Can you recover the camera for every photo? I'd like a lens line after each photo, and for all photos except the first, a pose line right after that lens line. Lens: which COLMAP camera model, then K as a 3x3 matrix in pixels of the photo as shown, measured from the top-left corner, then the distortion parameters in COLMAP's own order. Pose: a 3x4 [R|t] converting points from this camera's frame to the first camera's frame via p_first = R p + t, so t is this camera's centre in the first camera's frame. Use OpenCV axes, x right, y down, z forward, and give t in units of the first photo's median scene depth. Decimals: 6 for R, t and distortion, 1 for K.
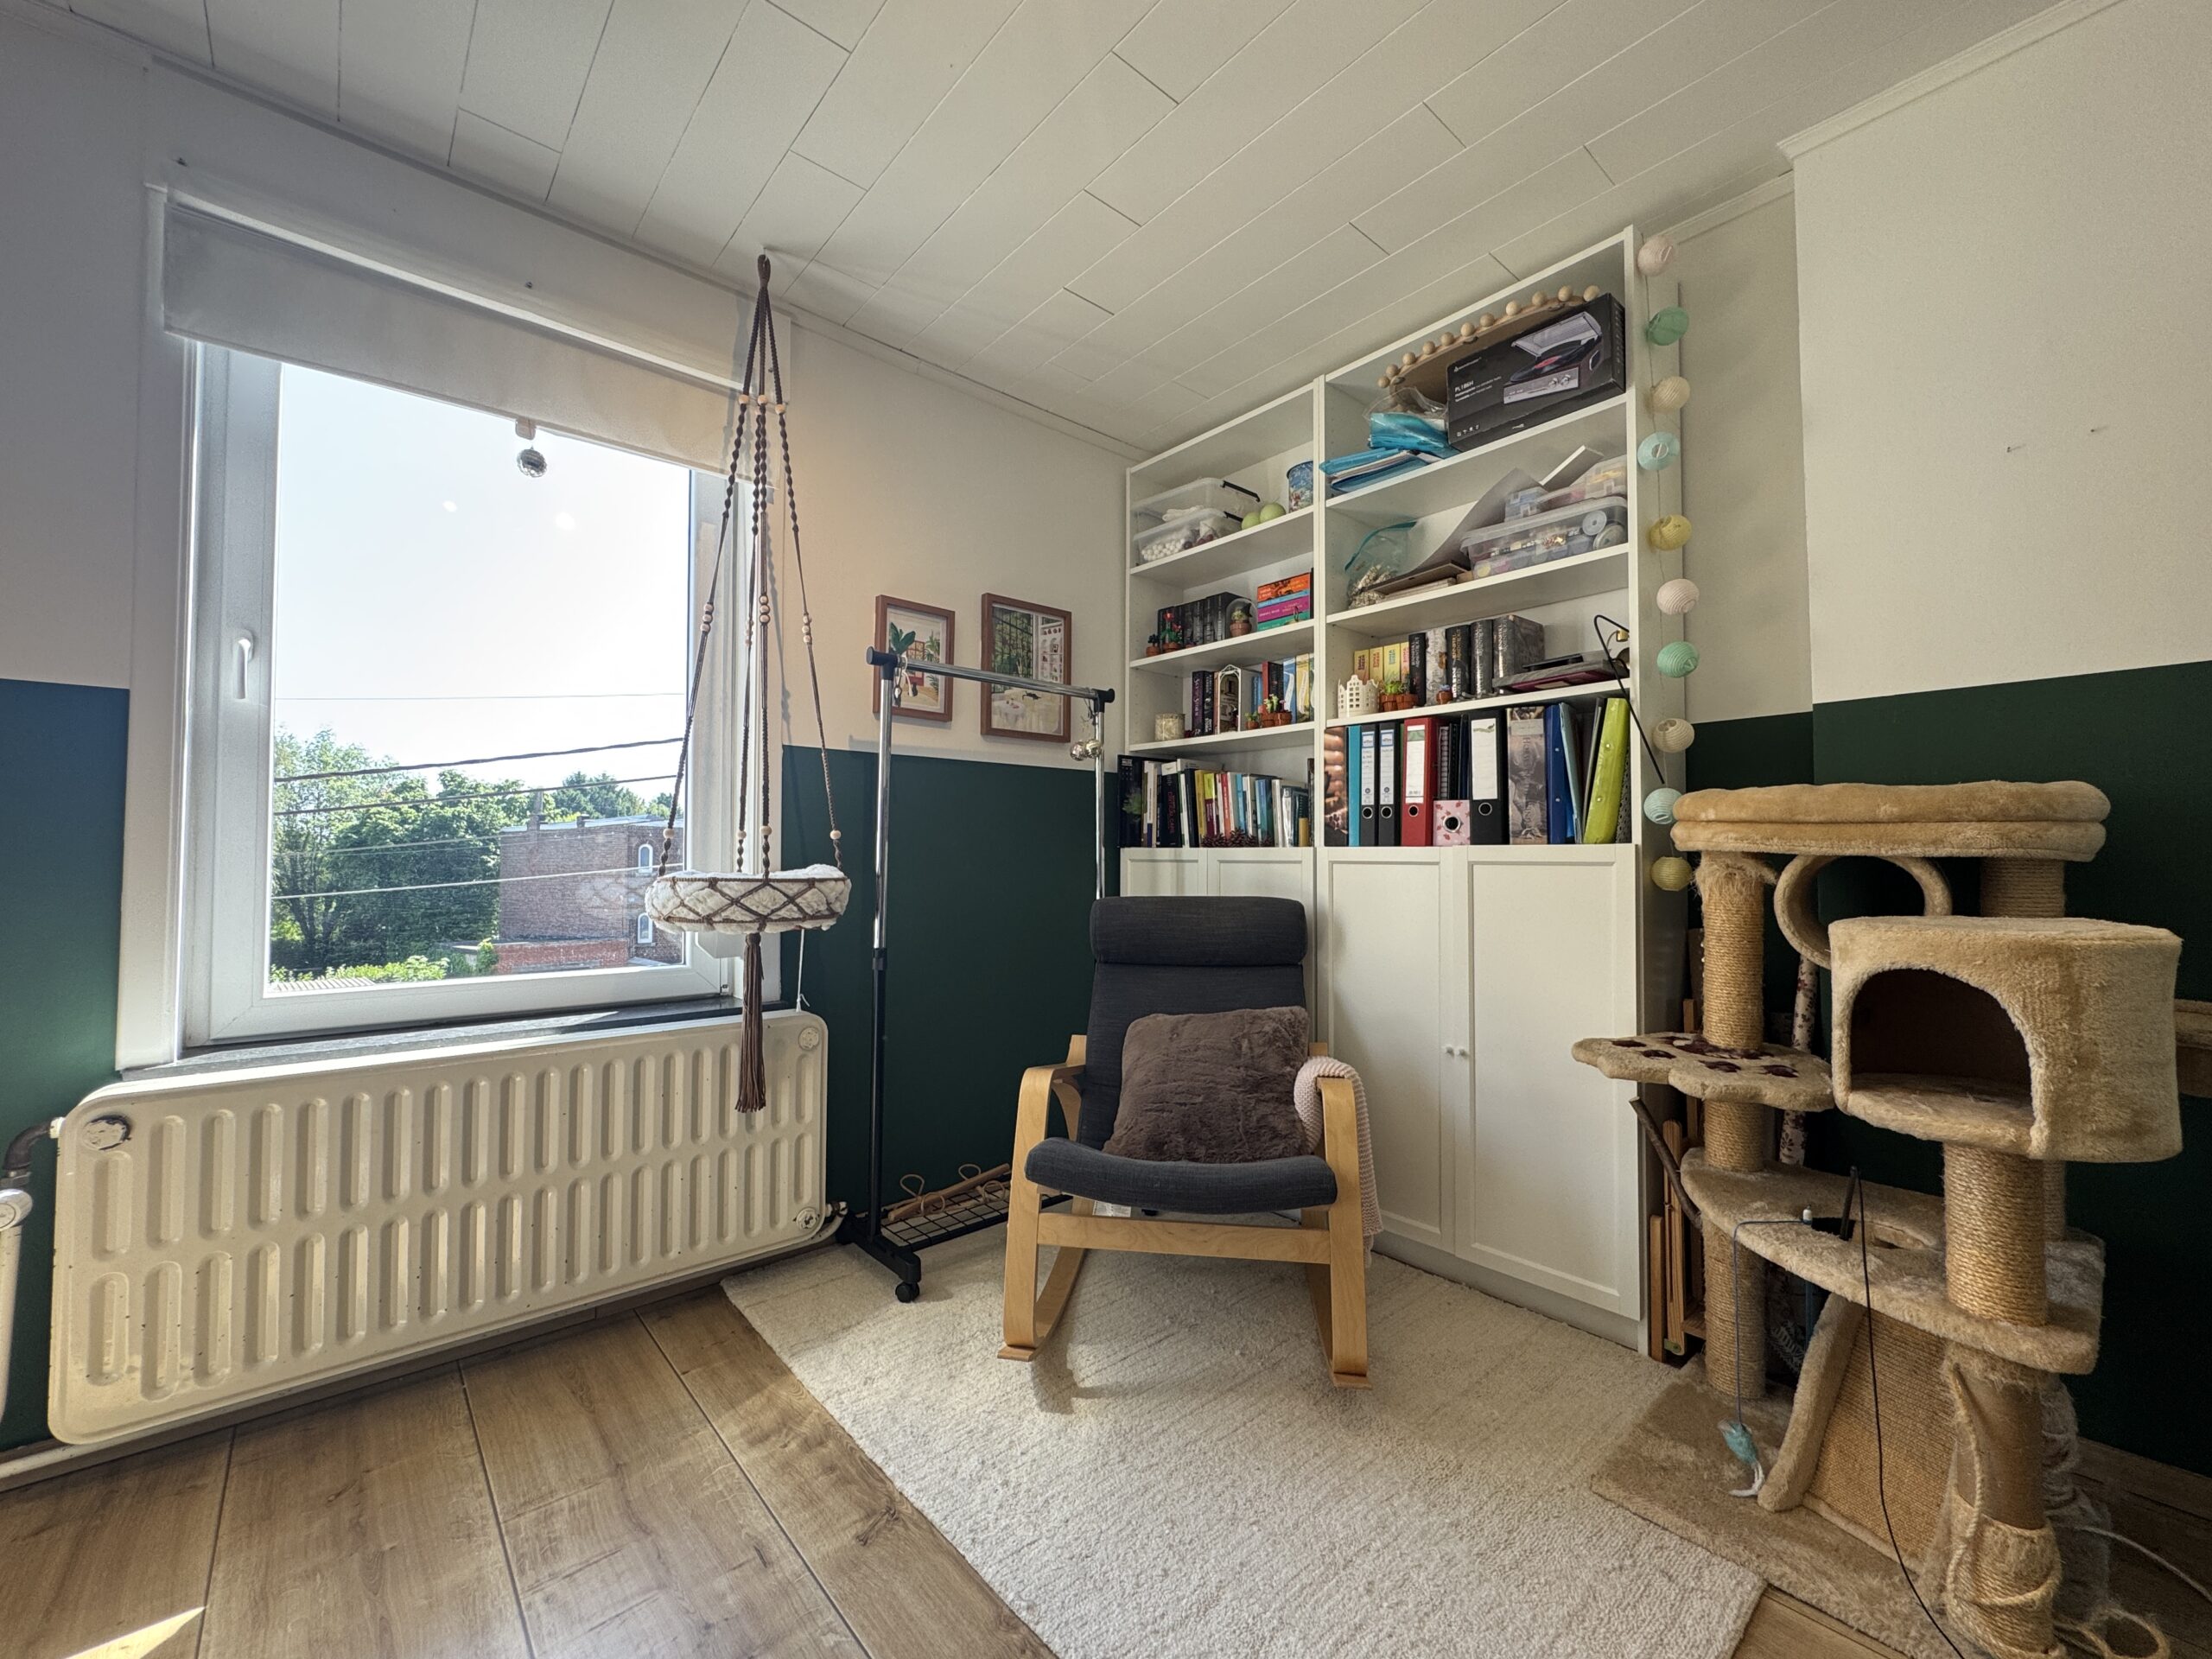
lens RADIAL K [[893.1, 0, 1106.0], [0, 893.1, 829.5], [0, 0, 1]] dist [-0.001576, 0.000112]
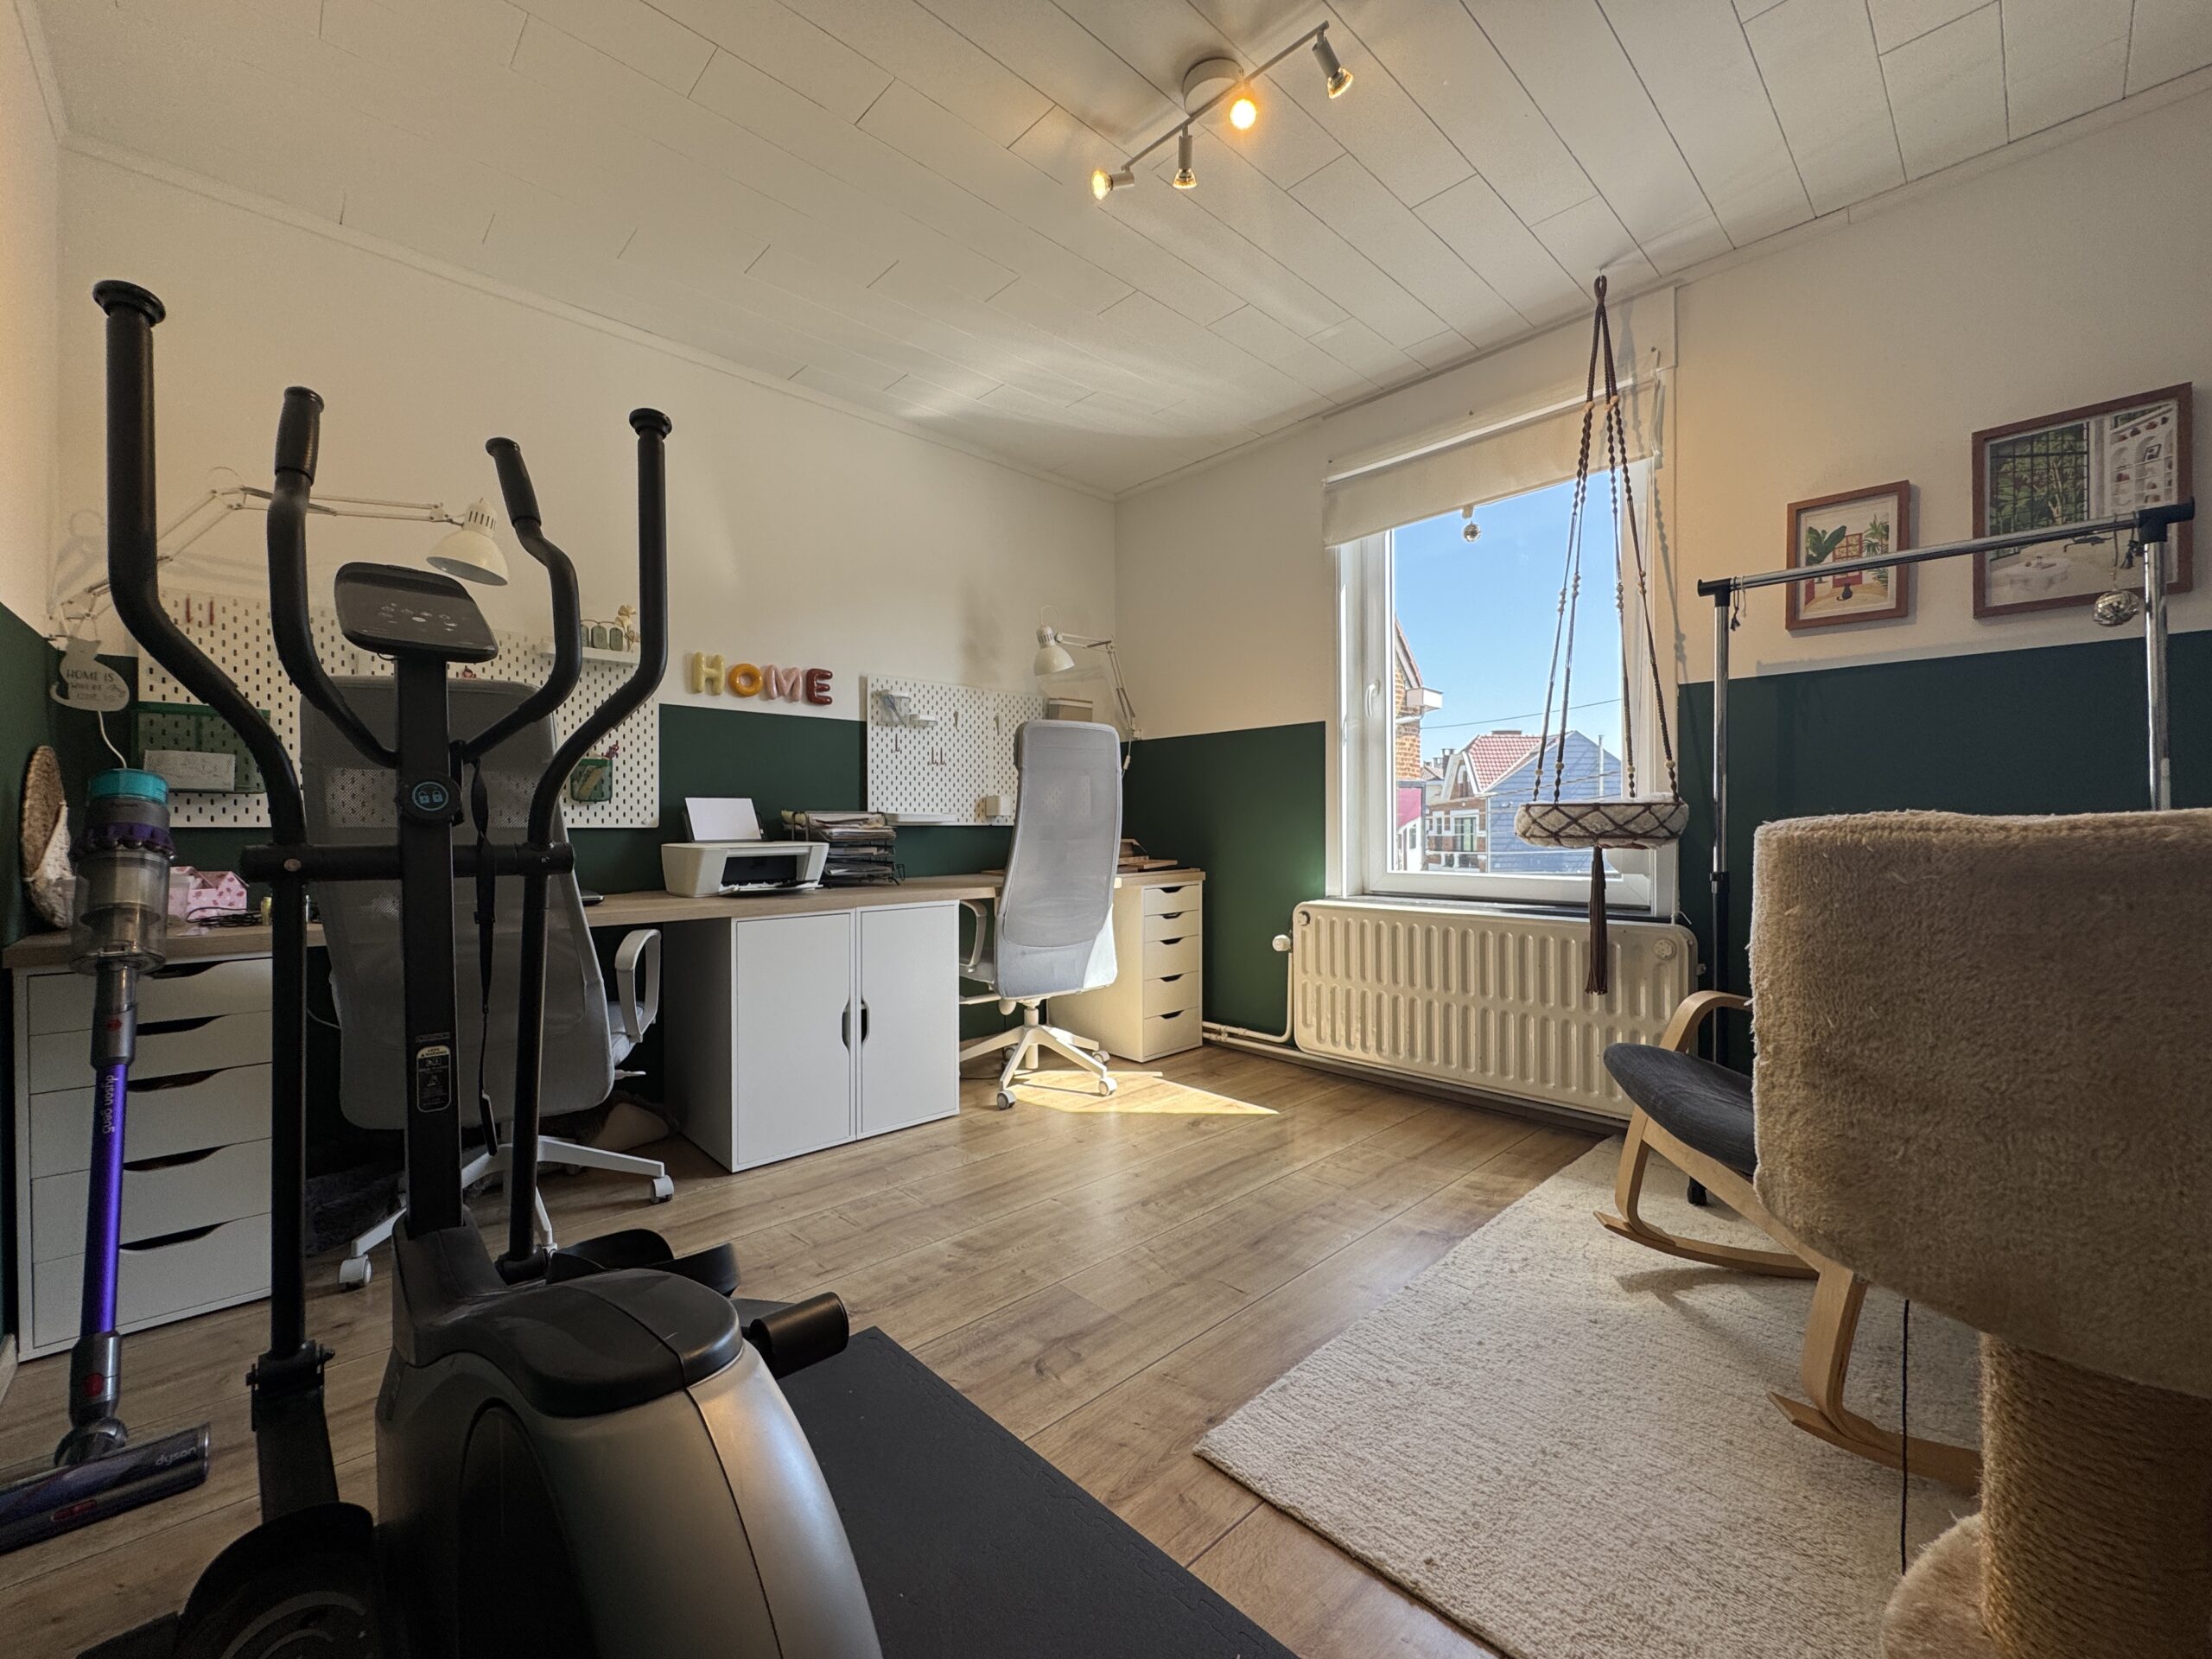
lens RADIAL K [[893.1, 0, 1106.0], [0, 893.1, 829.5], [0, 0, 1]] dist [-0.001576, 0.000112]
pose [[0.047294, 0.005218, -0.998867, 0.851173], [0.040586, 0.999151, 0.007141, 0.055963], [0.998056, -0.040878, 0.047042, 0.296417]]
